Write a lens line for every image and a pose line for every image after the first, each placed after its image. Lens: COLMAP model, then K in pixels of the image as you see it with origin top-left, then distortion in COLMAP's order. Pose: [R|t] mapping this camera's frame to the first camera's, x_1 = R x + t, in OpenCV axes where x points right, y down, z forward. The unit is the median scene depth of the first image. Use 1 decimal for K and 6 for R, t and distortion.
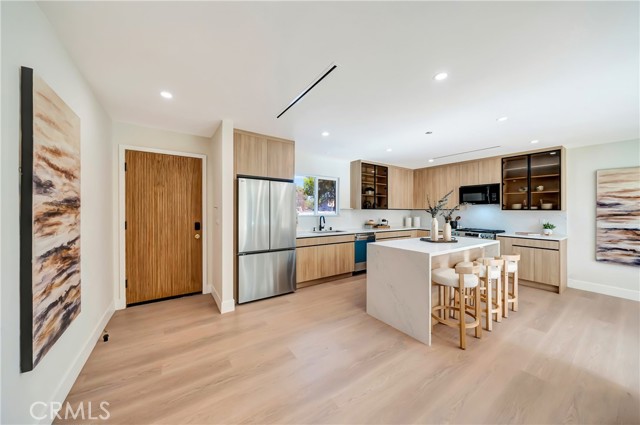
lens RADIAL K [[225.6, 0, 319.7], [0, 225.6, 210.2], [0, 0, 1]] dist [-0.004138, 0.000436]
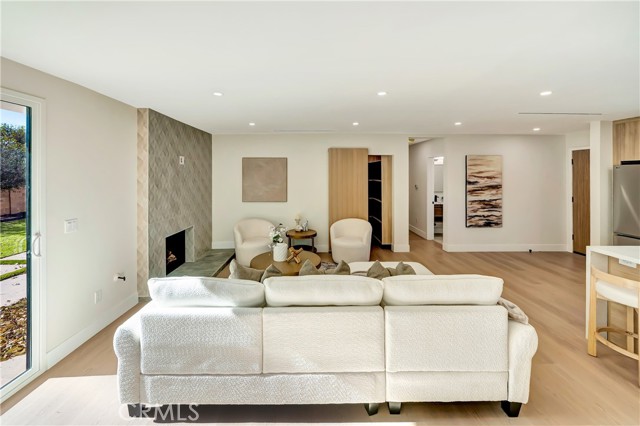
lens RADIAL K [[237.0, 0, 318.8], [0, 237.0, 172.9], [0, 0, 1]] dist [-0.001776, 0.000659]
pose [[-0.550773, -0.017801, -0.834466, 1.316976], [-0.006004, 0.999831, -0.017366, -0.068867], [0.834634, -0.004554, -0.550786, 0.386746]]
